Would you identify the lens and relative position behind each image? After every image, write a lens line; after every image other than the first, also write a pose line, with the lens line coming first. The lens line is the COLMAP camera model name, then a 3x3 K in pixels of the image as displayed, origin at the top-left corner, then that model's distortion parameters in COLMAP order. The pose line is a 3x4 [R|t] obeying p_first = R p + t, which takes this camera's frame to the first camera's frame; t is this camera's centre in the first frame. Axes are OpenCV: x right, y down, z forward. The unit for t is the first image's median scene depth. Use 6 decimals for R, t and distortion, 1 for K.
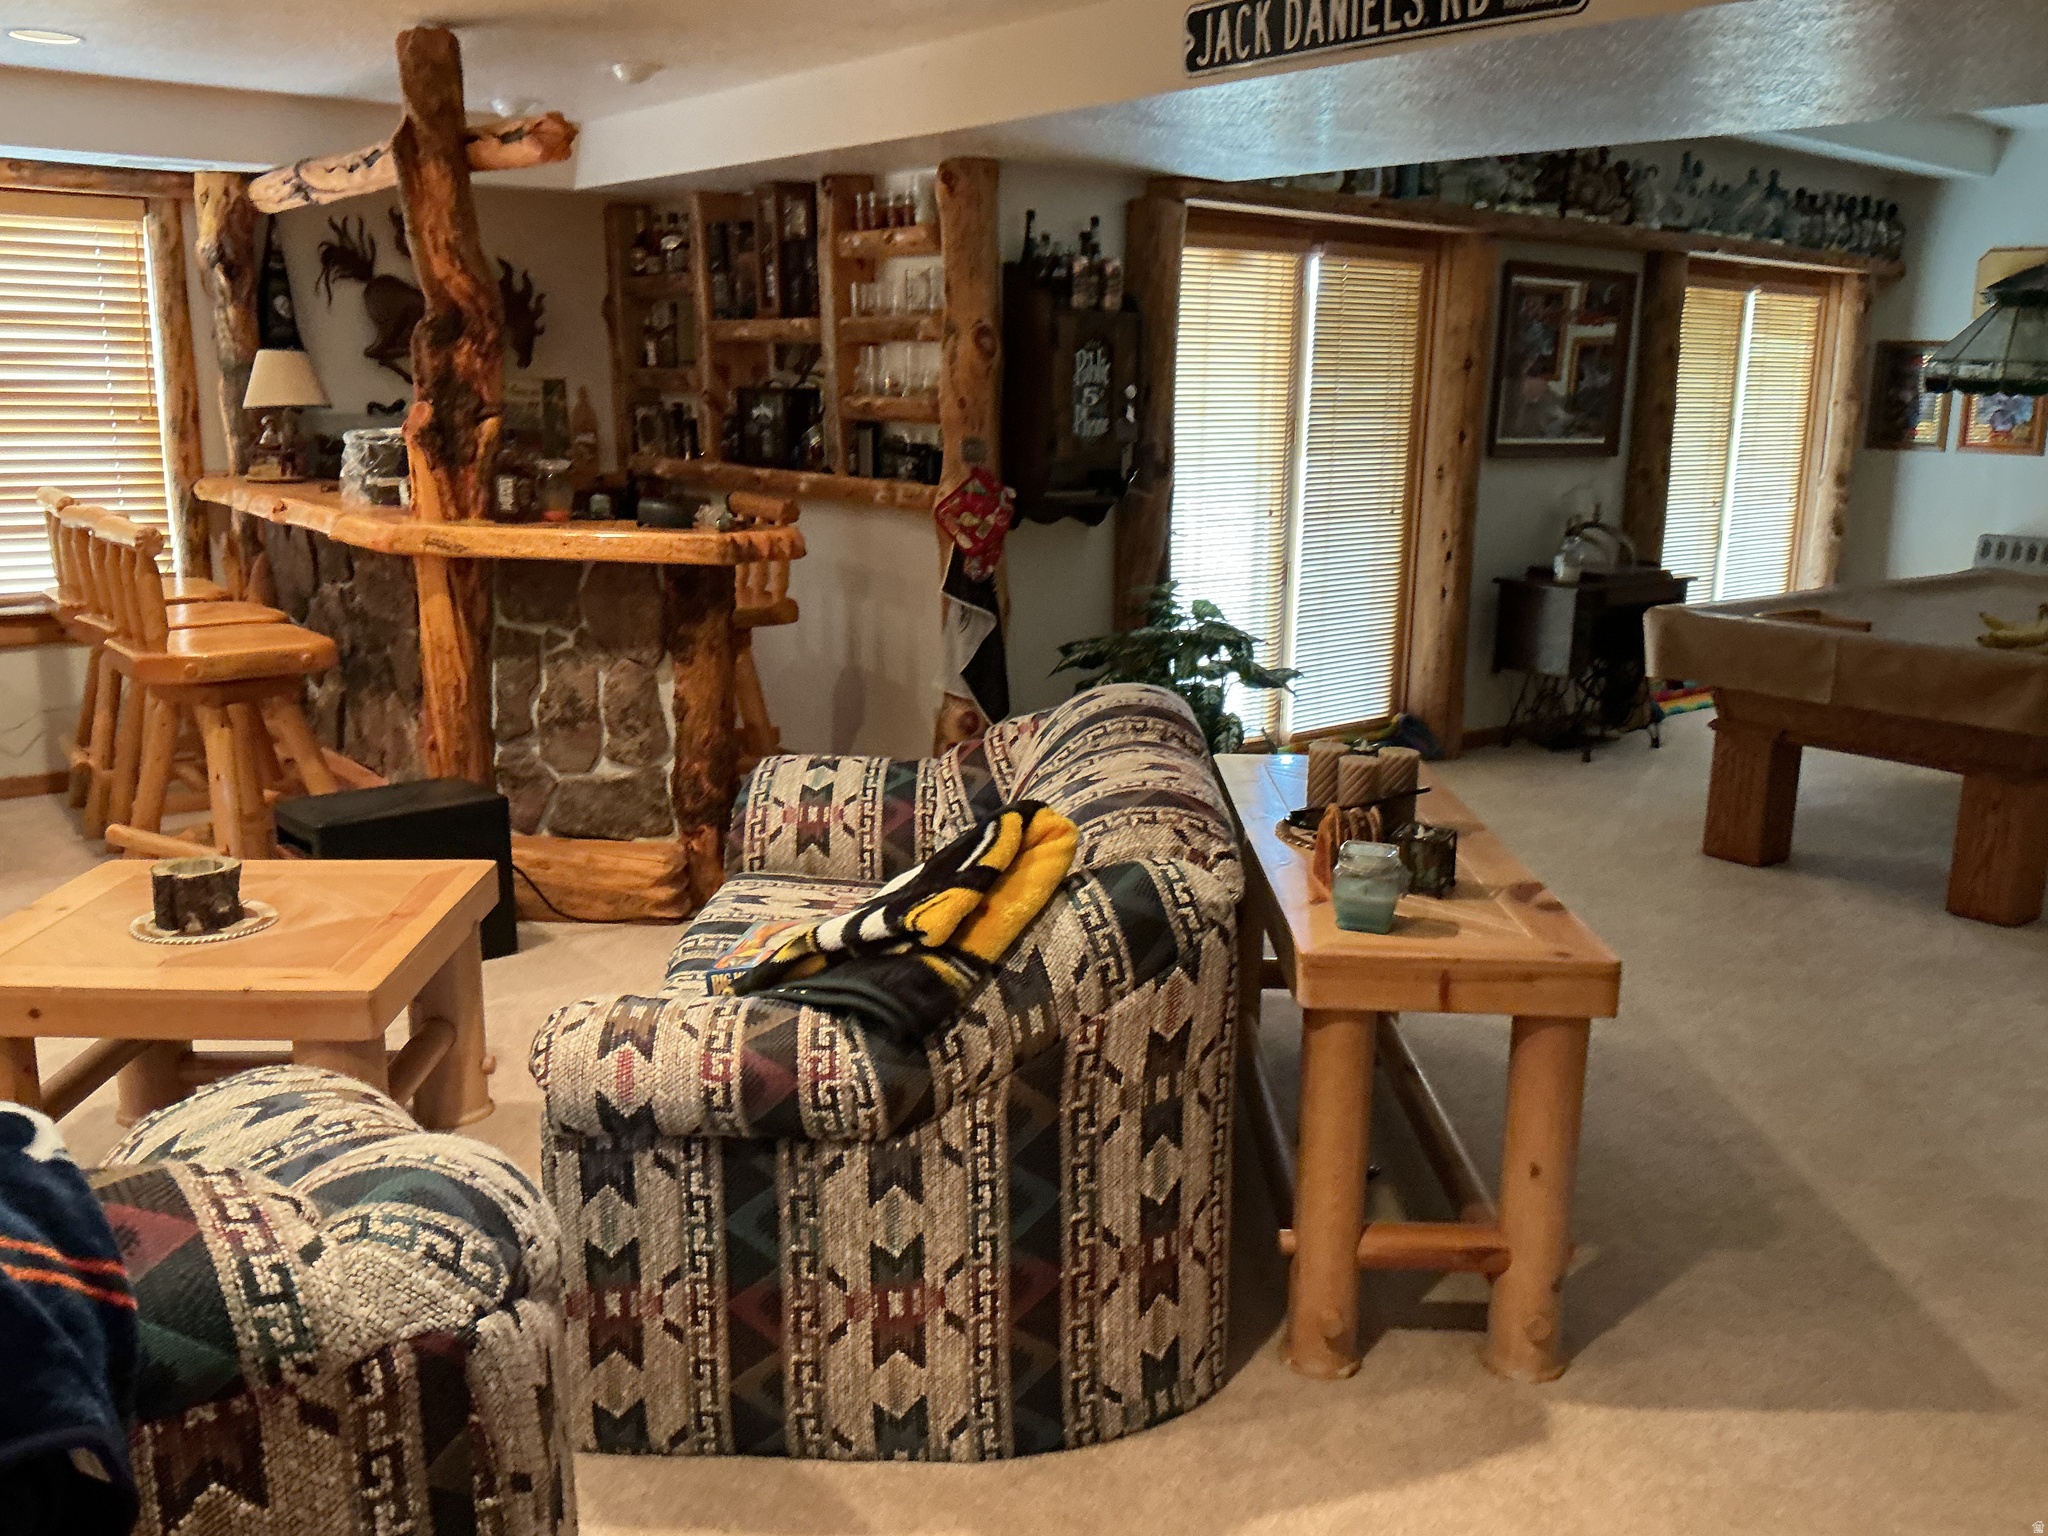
lens RADIAL K [[1660.1, 0, 1029.7], [0, 1660.1, 805.4], [0, 0, 1]] dist [0.102934, -0.230205]
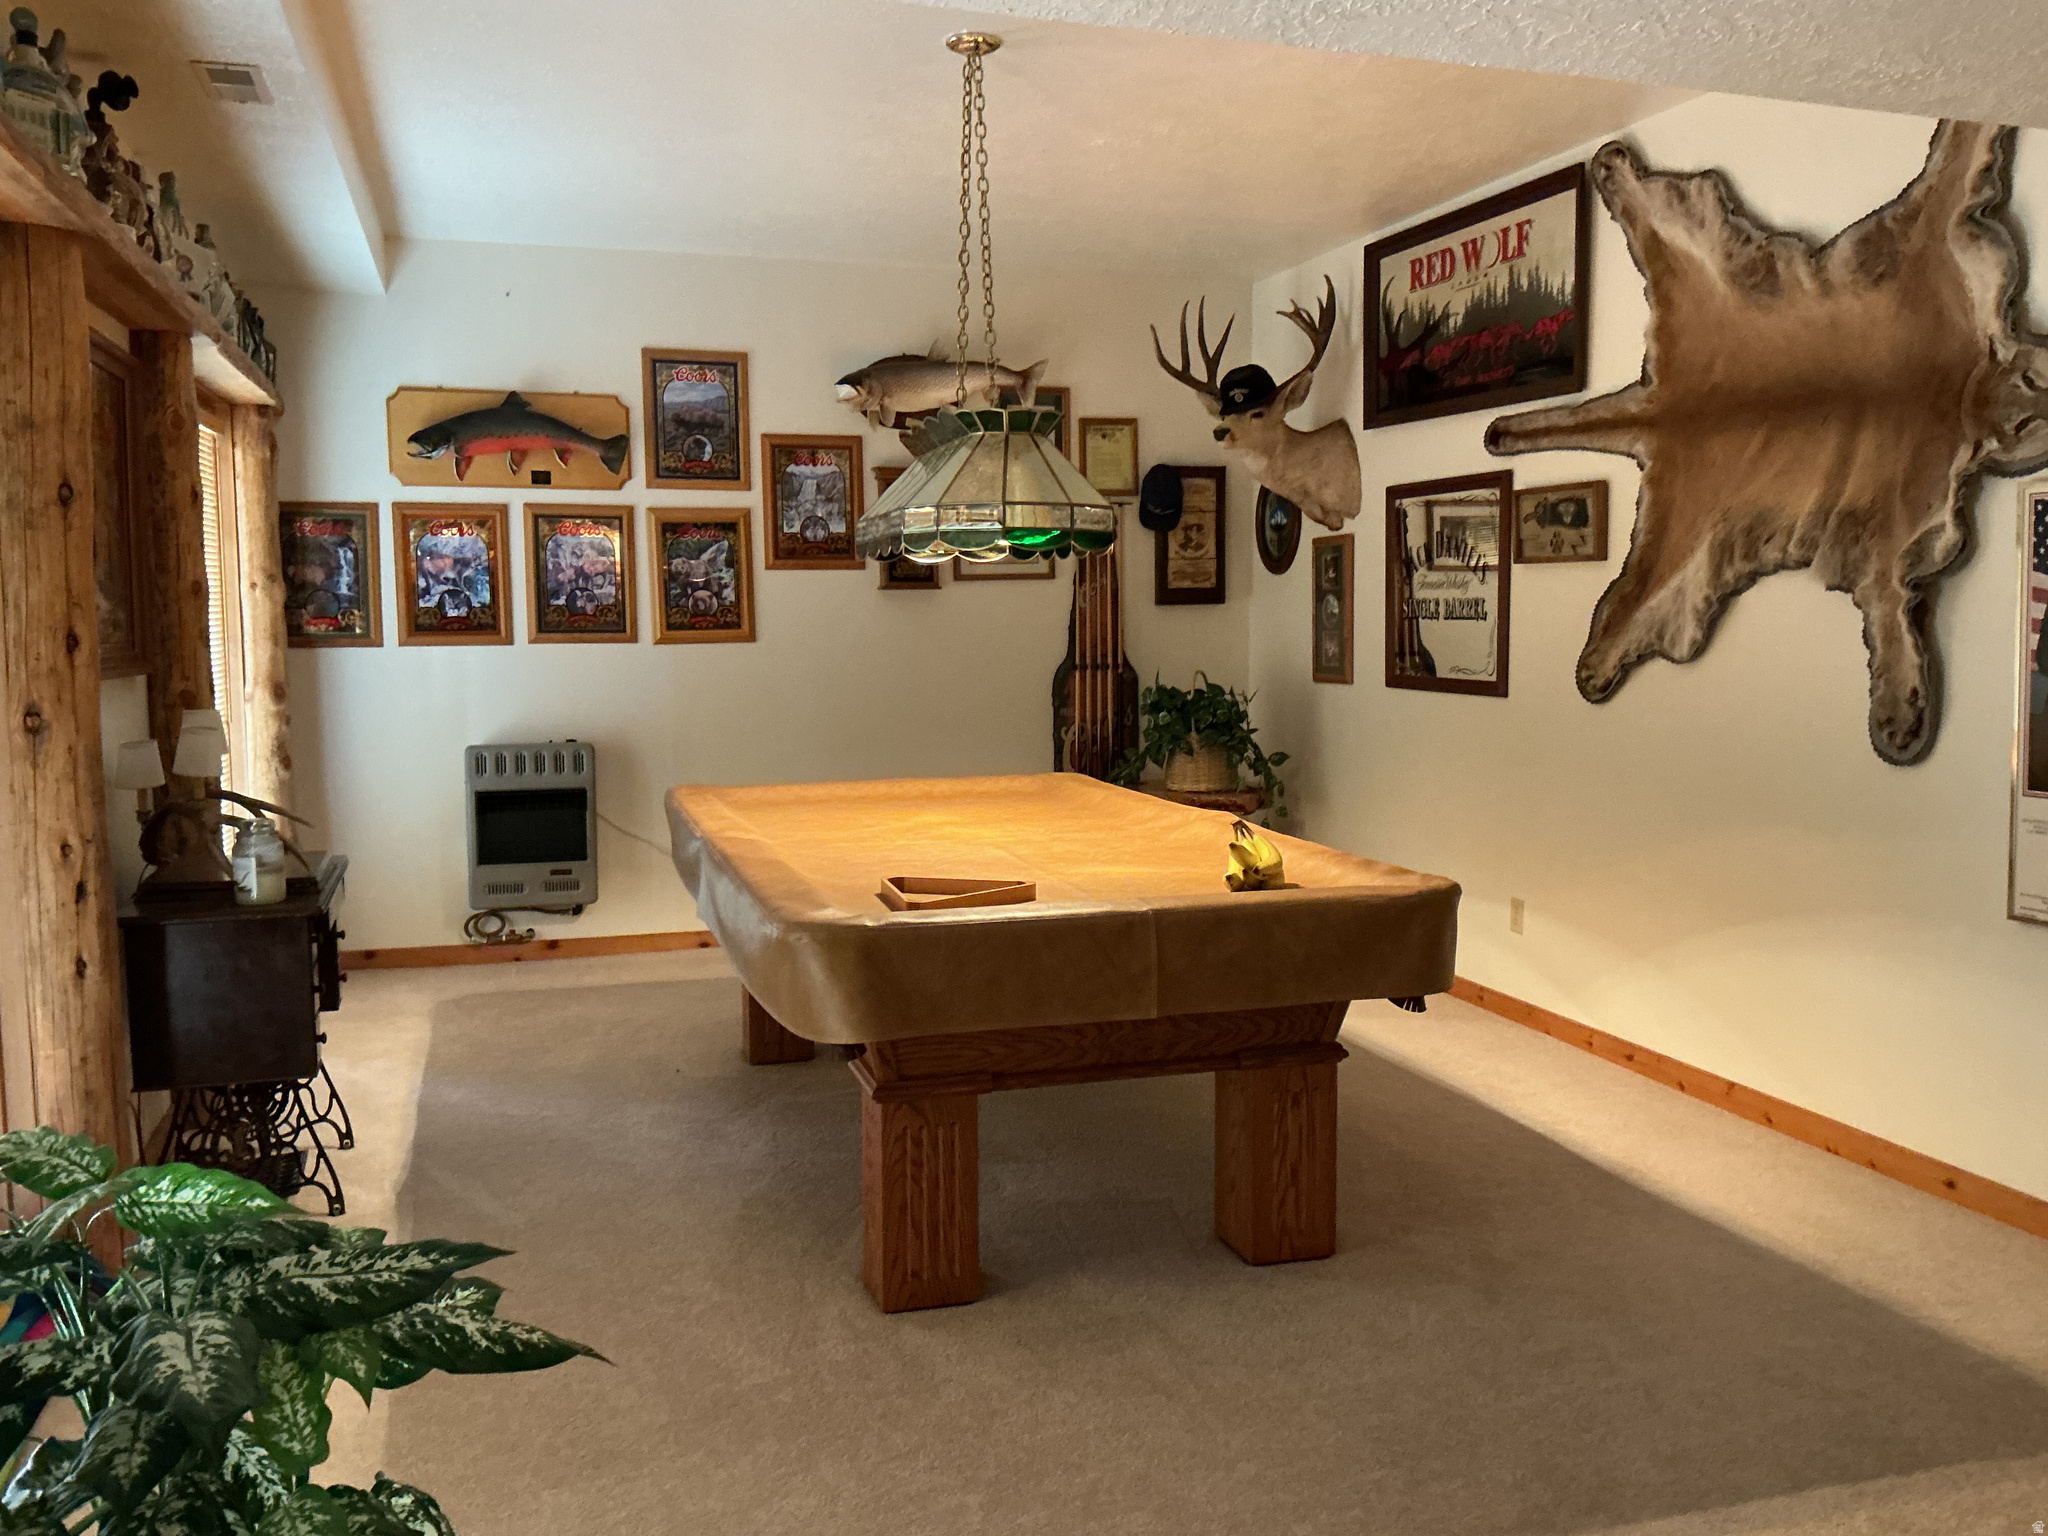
lens RADIAL K [[1660.1, 0, 1029.7], [0, 1660.1, 805.4], [0, 0, 1]] dist [0.102934, -0.230205]
pose [[0.363074, -0.122950, 0.923613, -0.108272], [0.231384, 0.972103, 0.038447, -0.165377], [-0.902574, 0.199750, 0.381393, 0.737543]]
